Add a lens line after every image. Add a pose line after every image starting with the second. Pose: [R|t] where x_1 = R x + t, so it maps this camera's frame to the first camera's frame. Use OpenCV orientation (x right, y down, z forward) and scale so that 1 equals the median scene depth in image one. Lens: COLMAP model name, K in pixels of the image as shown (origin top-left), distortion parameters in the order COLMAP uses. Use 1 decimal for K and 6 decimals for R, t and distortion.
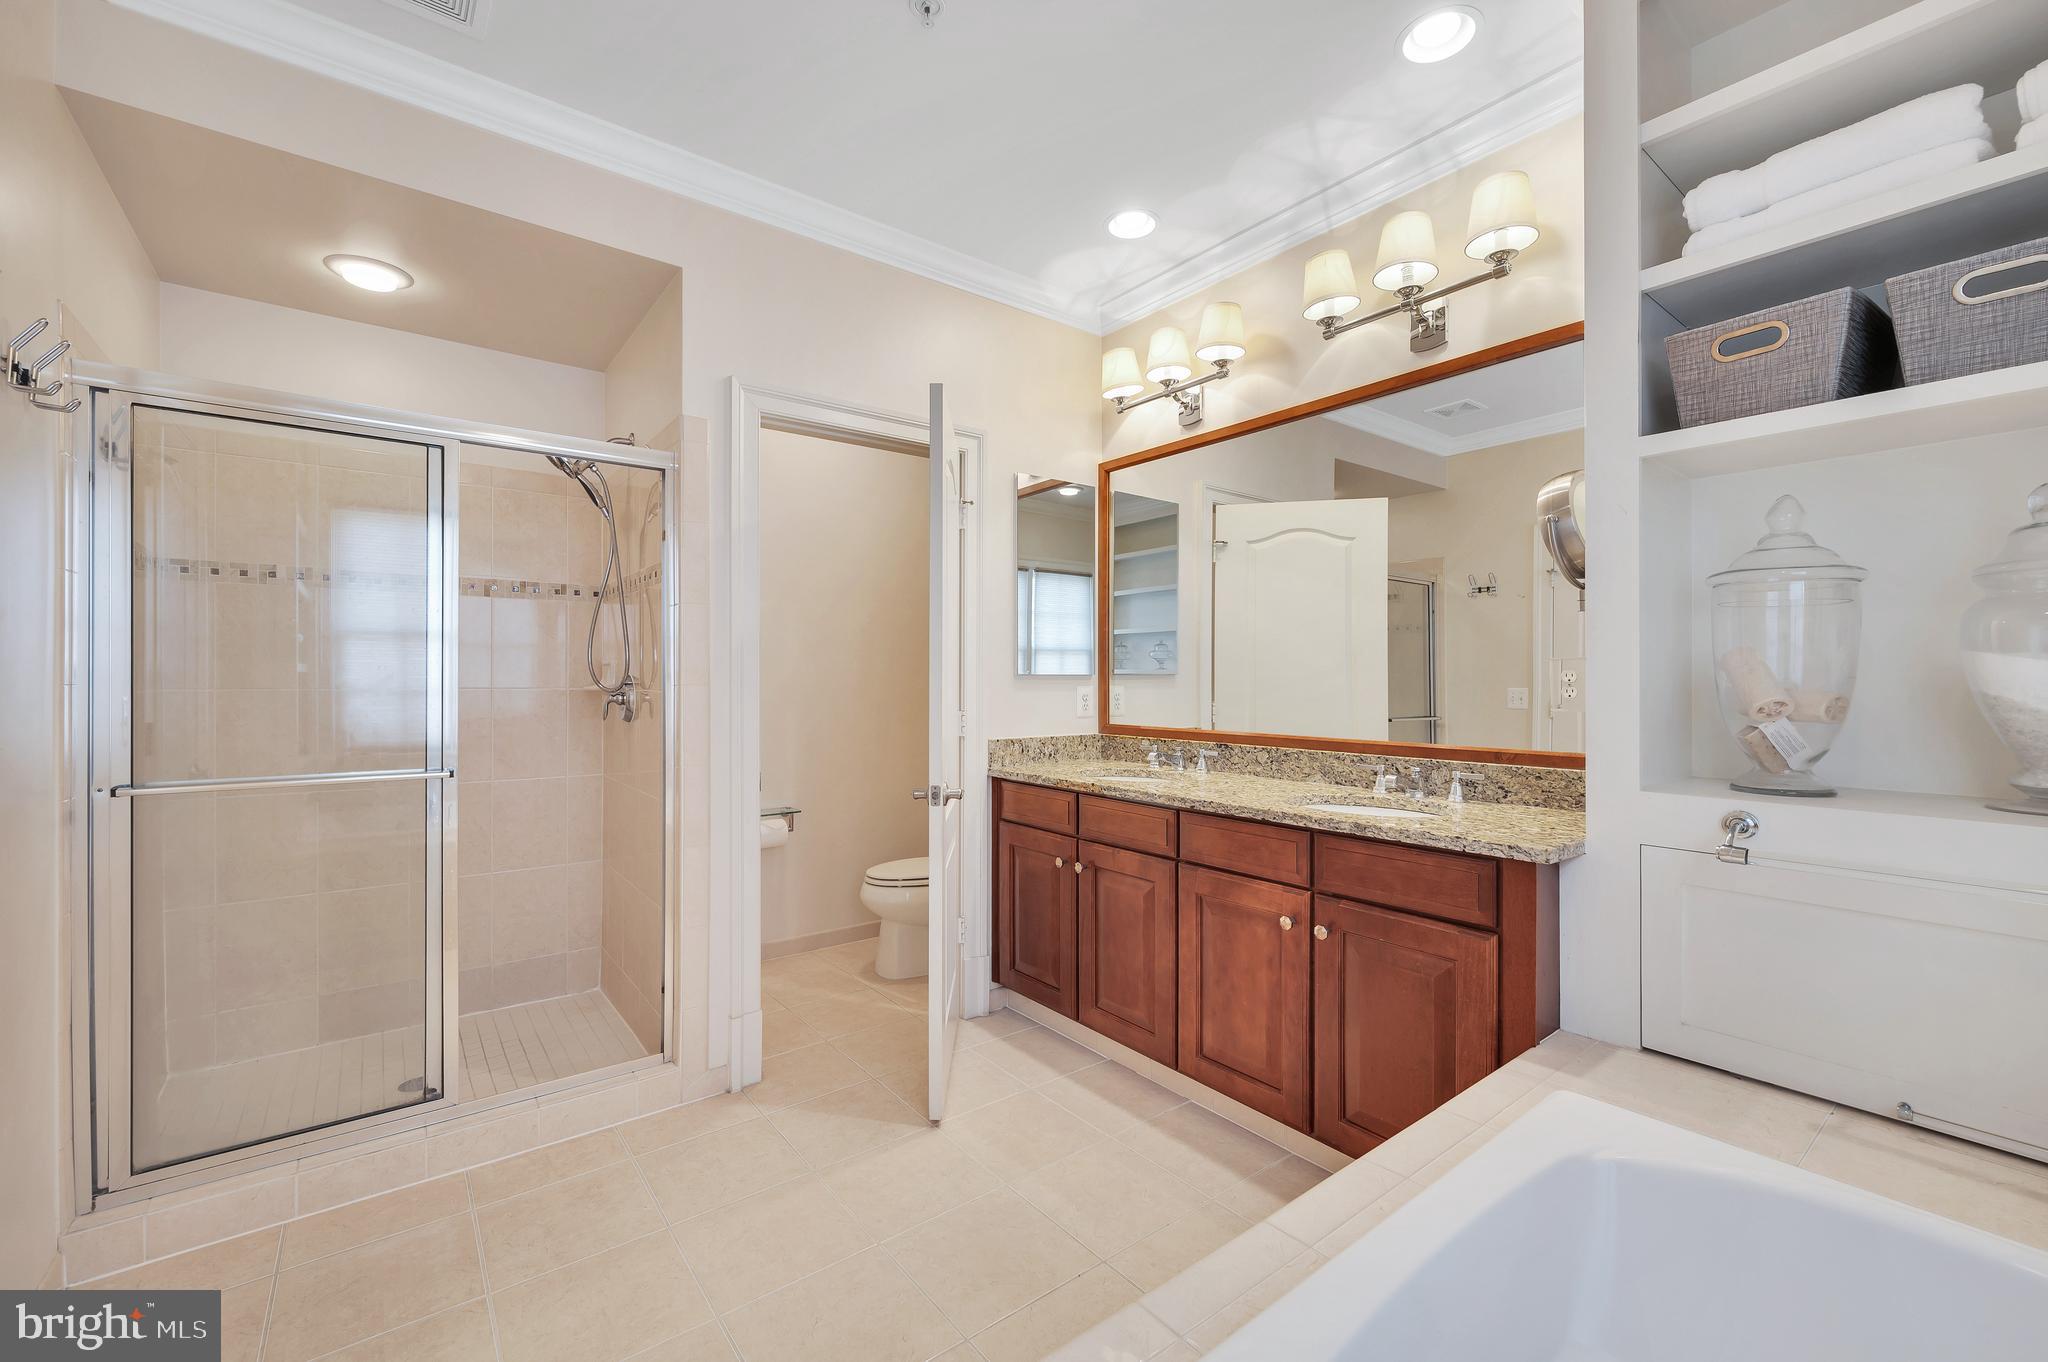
lens RADIAL K [[833.6, 0, 1019.6], [0, 833.6, 678.3], [0, 0, 1]] dist [-0.002046, -0.000439]
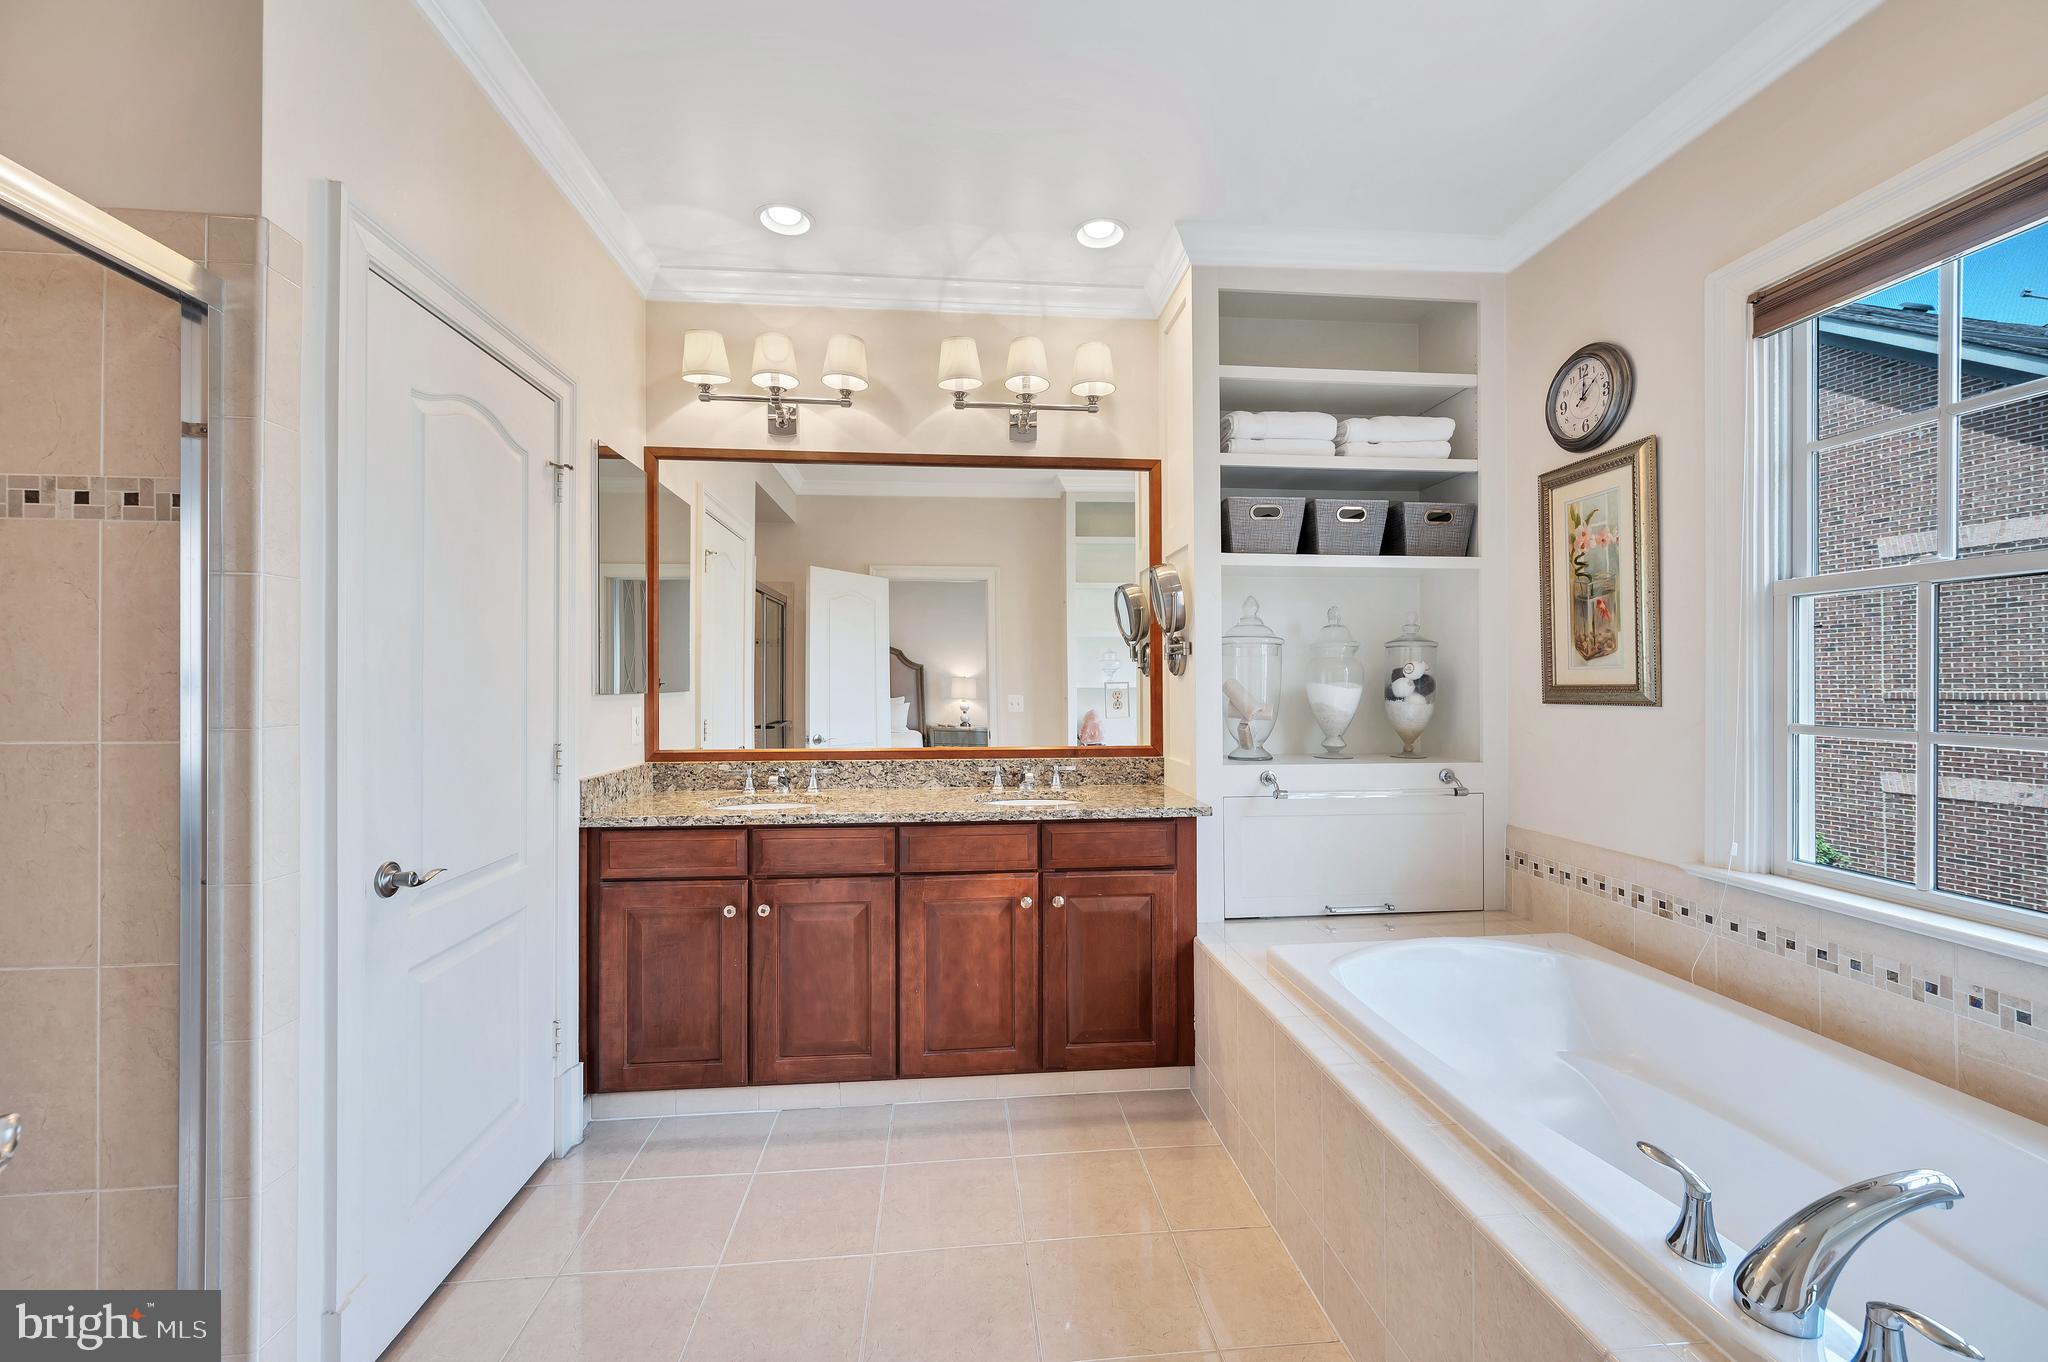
lens RADIAL K [[833.6, 0, 1024.9], [0, 833.6, 682.1], [0, 0, 1]] dist [-0.002046, -0.000439]
pose [[0.522003, 0.001826, 0.852942, -0.599909], [0.000808, 0.999996, -0.002635, -0.018551], [-0.852943, 0.002065, 0.522000, 0.312675]]
